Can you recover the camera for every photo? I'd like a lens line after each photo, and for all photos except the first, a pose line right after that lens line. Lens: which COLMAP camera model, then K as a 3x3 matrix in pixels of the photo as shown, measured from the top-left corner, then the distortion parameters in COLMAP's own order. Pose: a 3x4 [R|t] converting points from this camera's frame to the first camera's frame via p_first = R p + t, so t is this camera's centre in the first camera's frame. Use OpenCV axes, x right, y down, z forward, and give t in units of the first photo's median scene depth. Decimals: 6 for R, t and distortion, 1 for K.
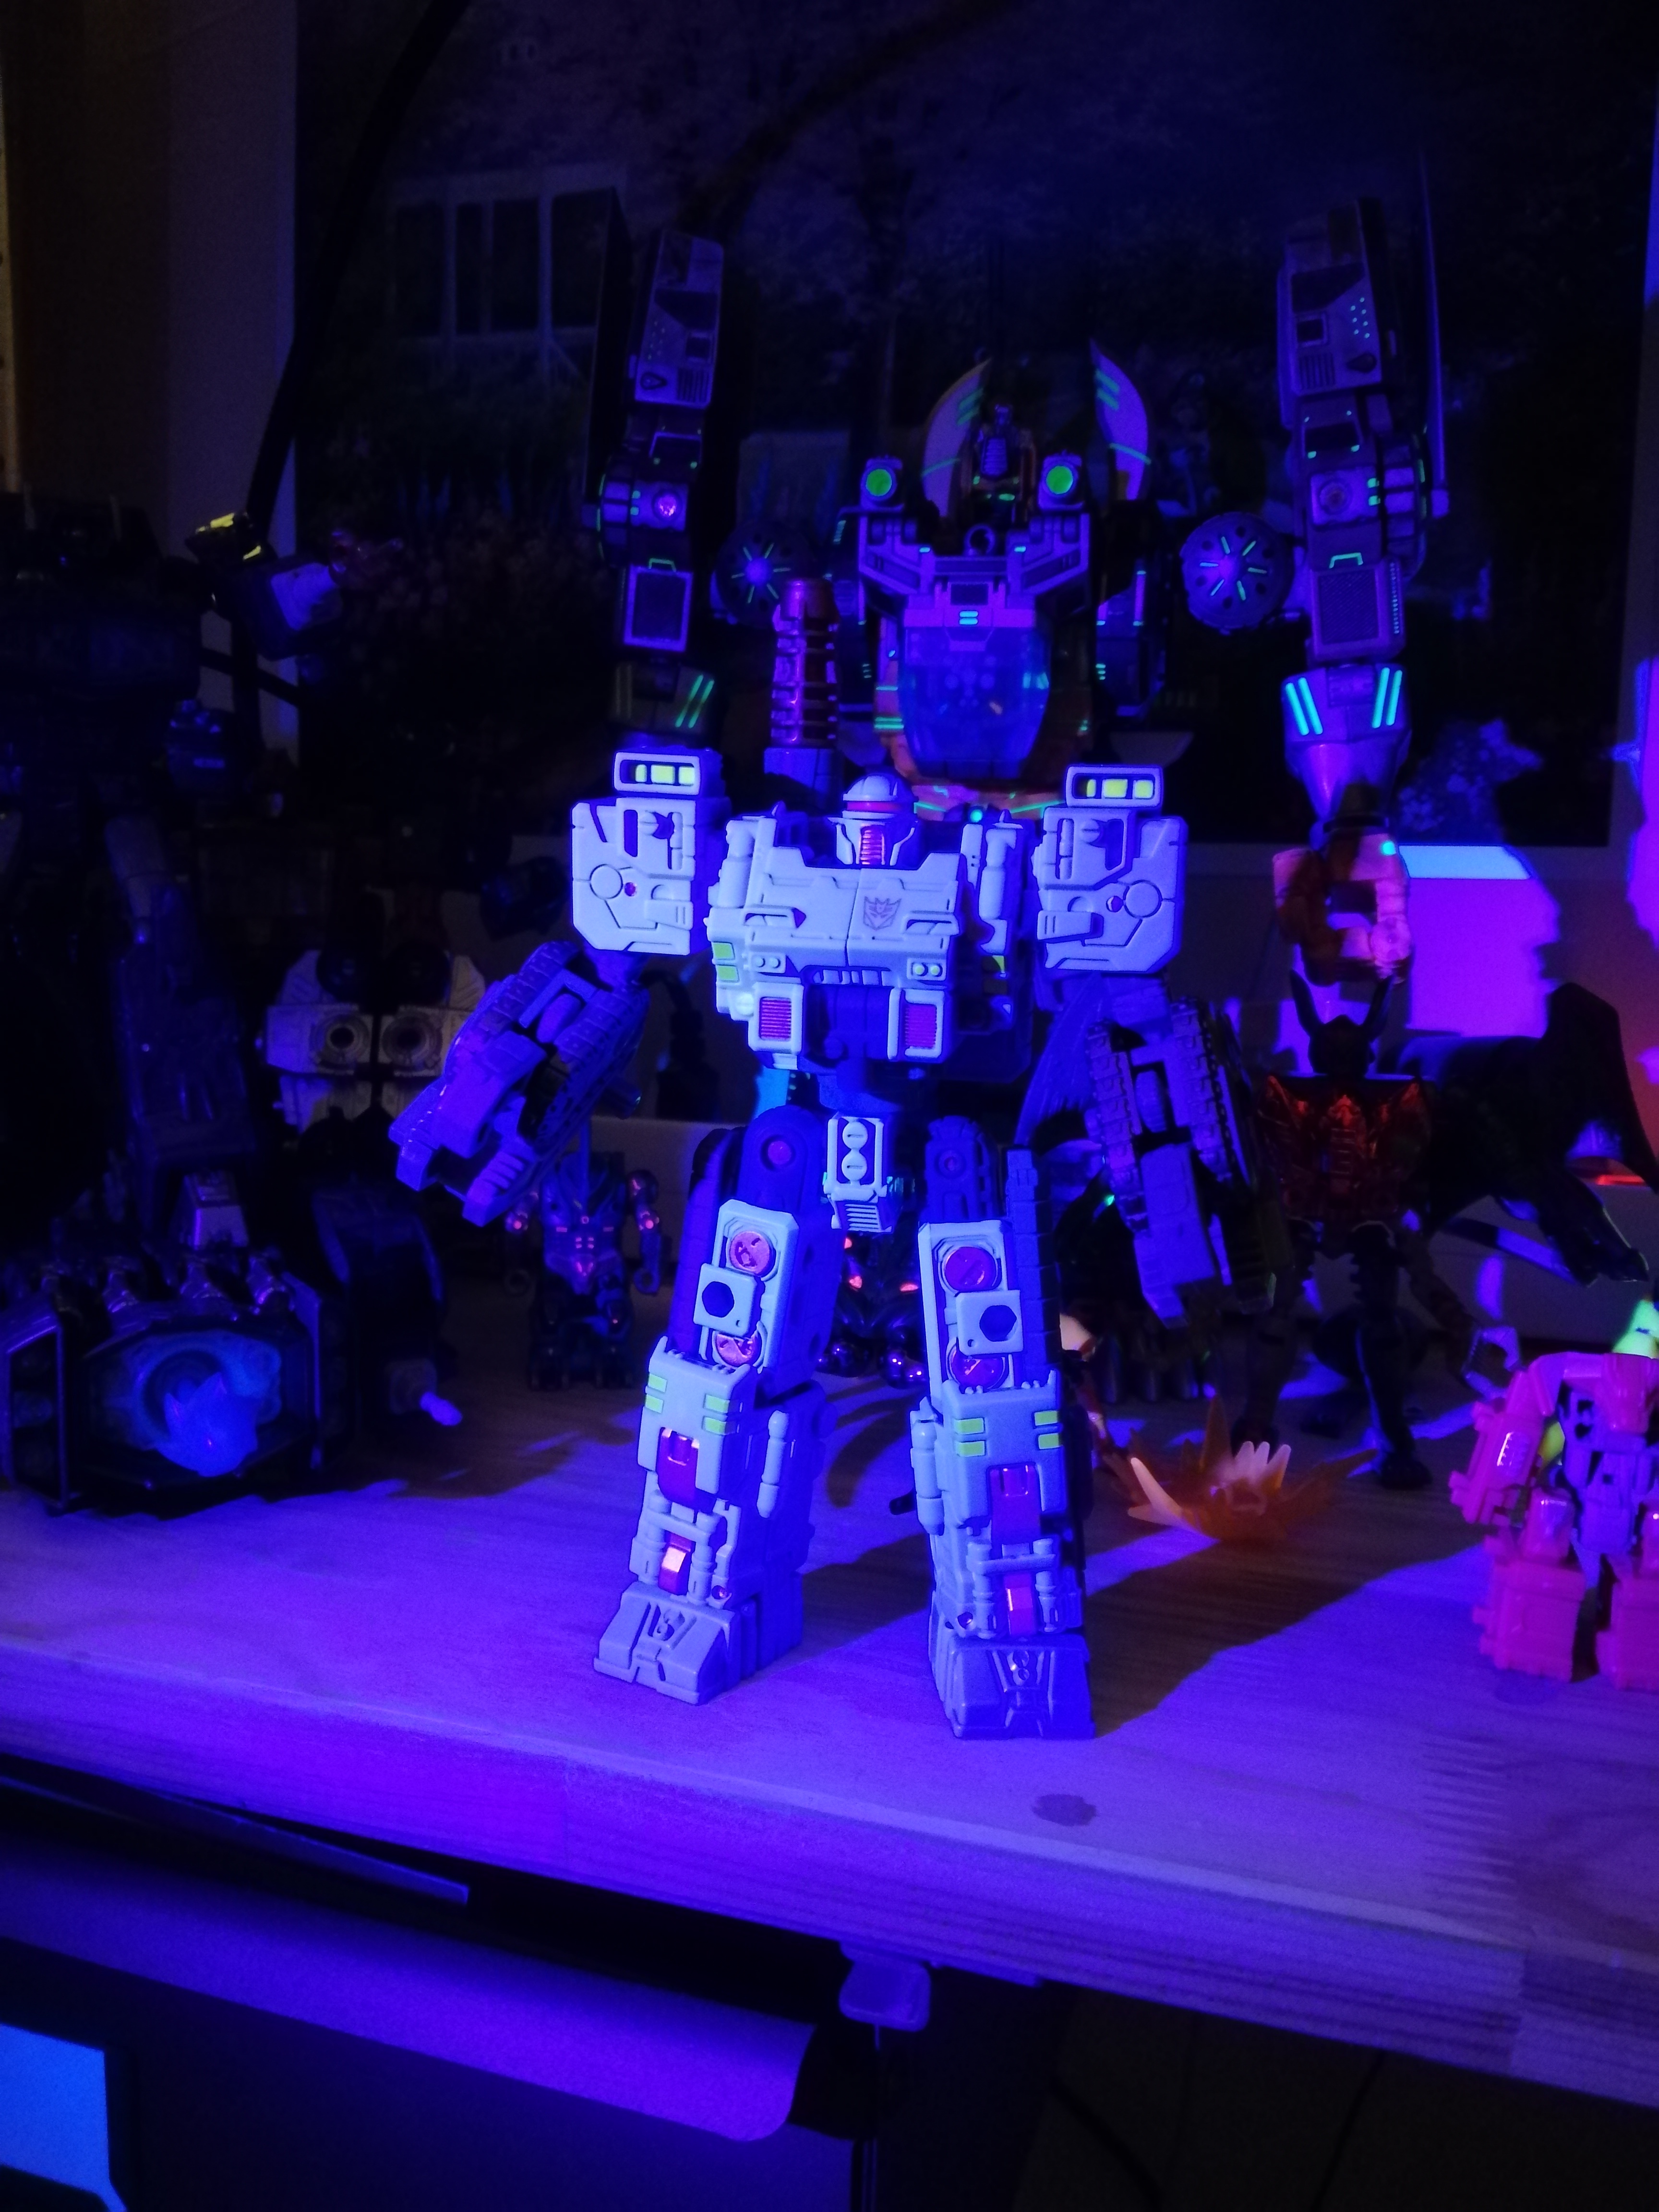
lens RADIAL K [[1693.9, 0, 822.9], [0, 1693.9, 1119.7], [0, 0, 1]] dist [0.041070, -0.092559]
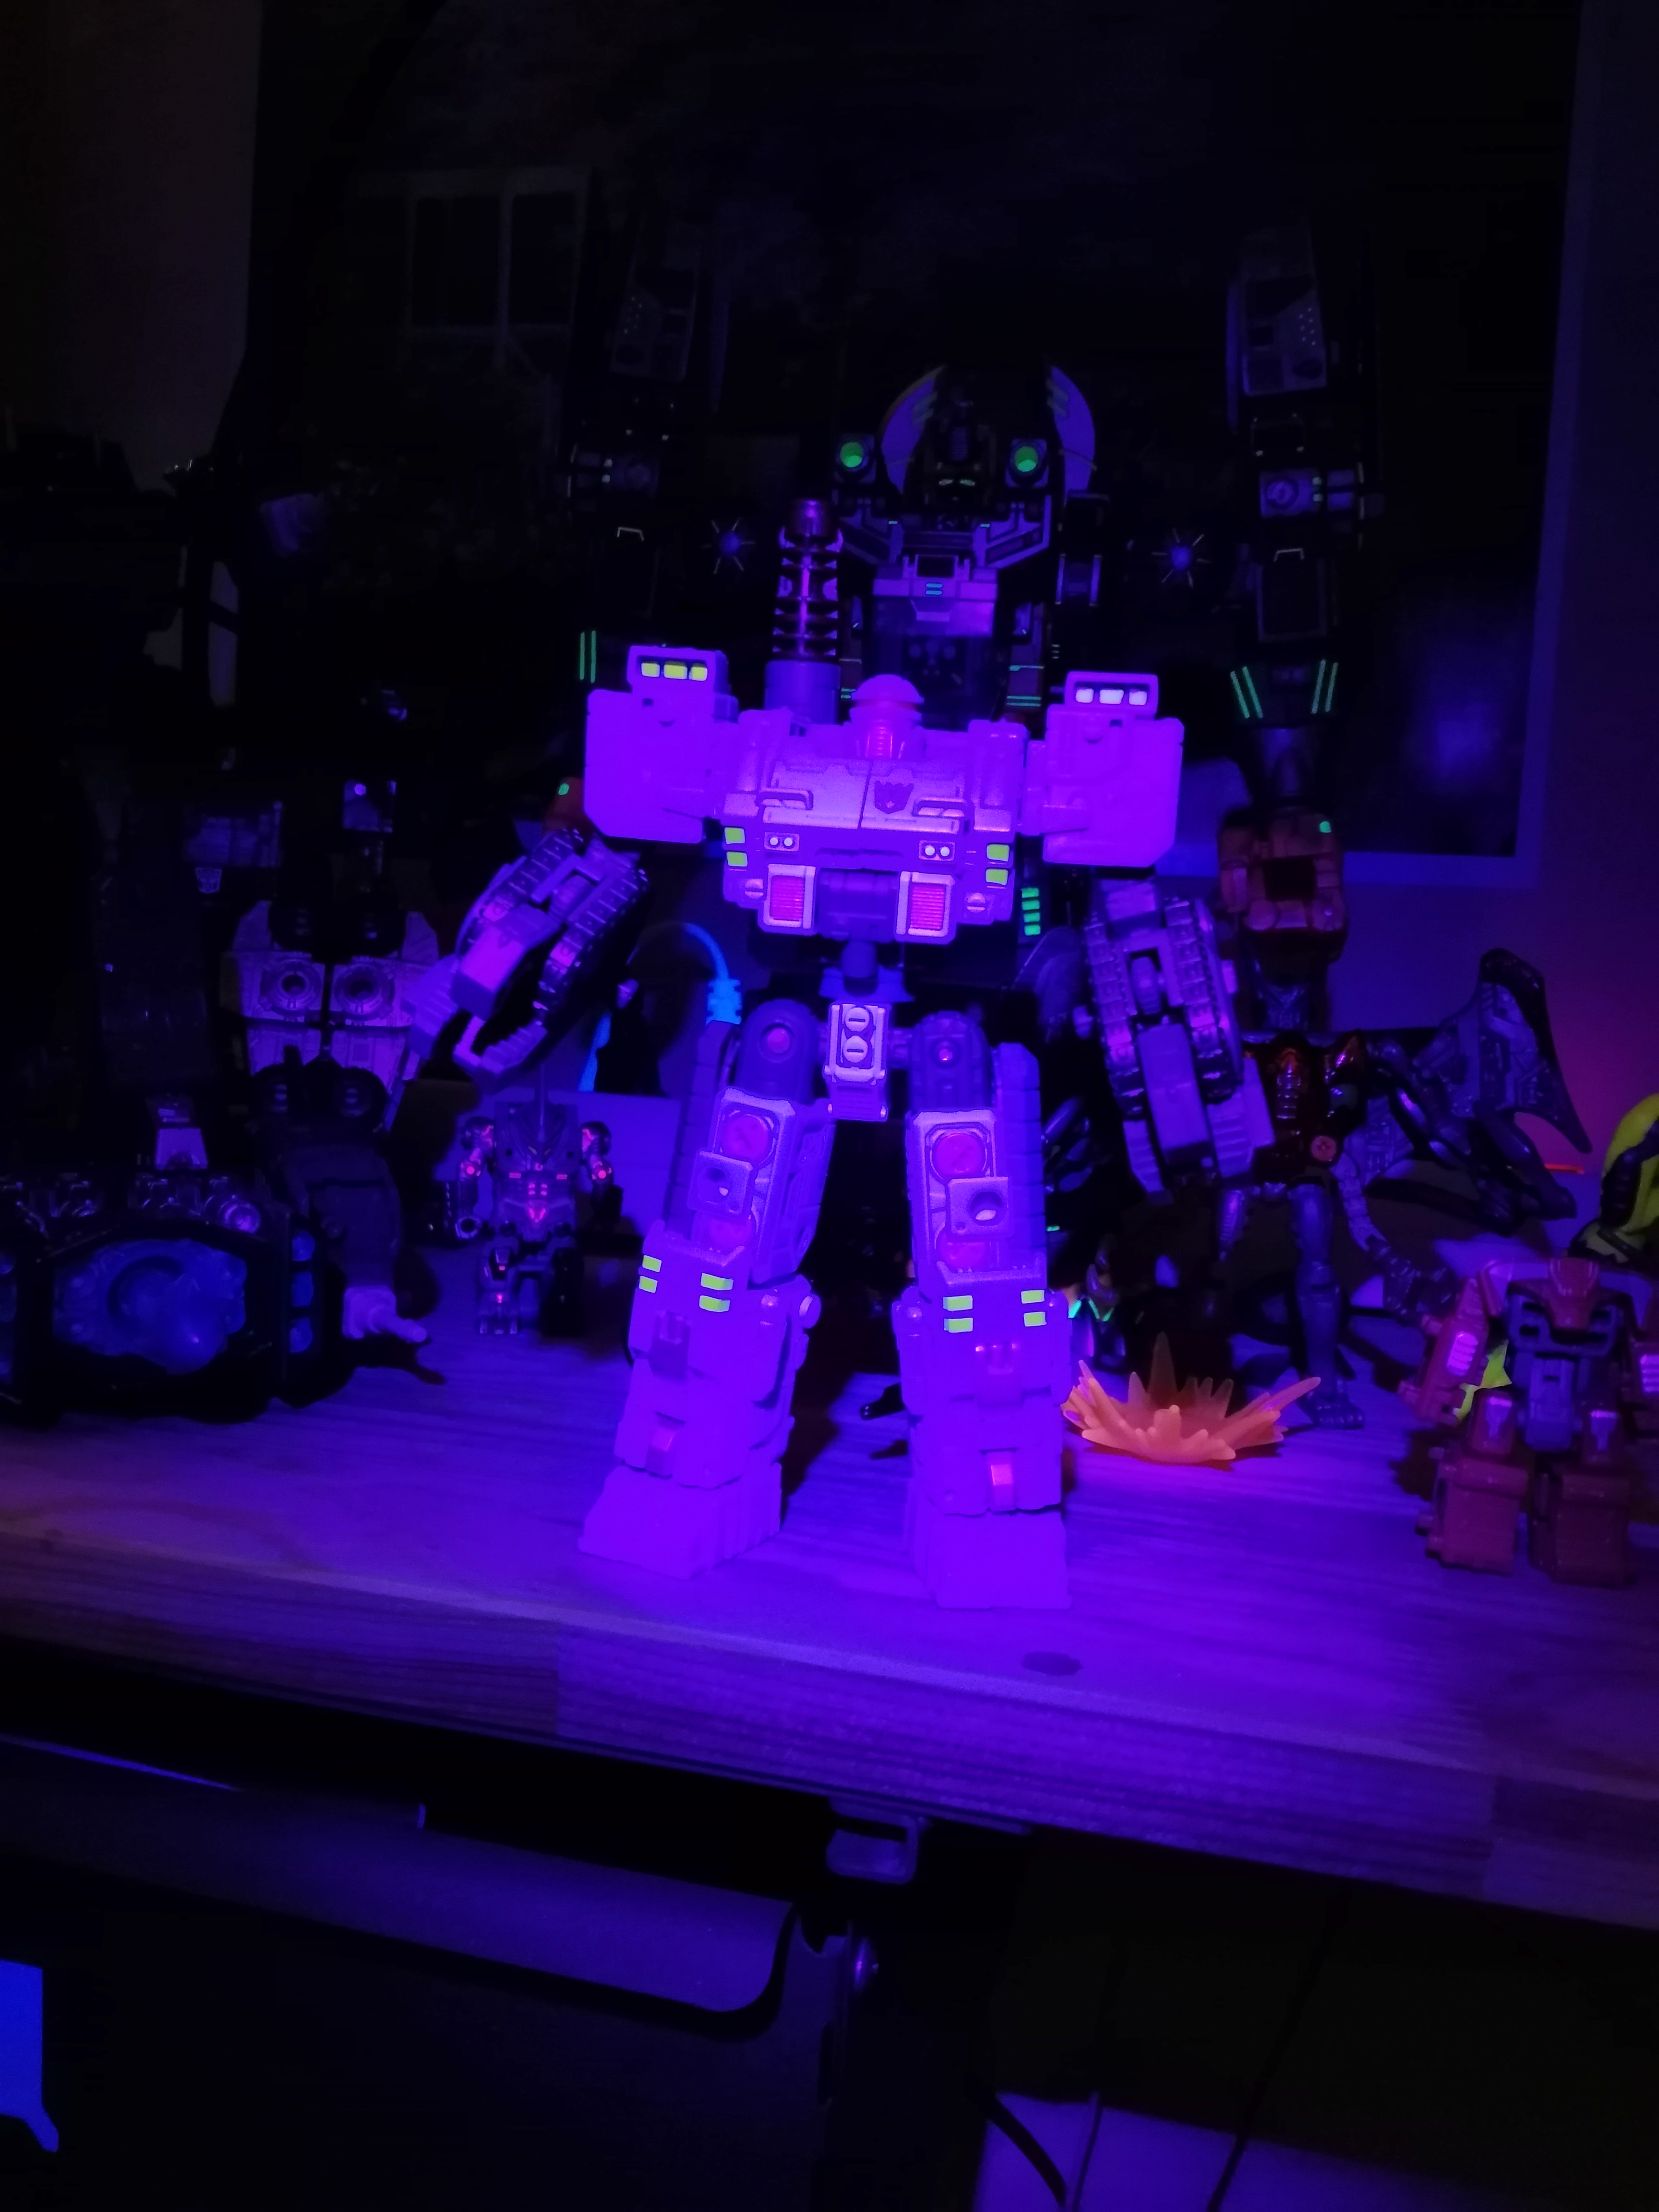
lens RADIAL K [[1693.9, 0, 822.9], [0, 1693.9, 1119.7], [0, 0, 1]] dist [0.041070, -0.092559]
pose [[0.997263, 0.027104, 0.068789, -0.053919], [-0.024625, 0.999025, -0.036636, 0.082099], [-0.069715, 0.034842, 0.996958, -0.023129]]
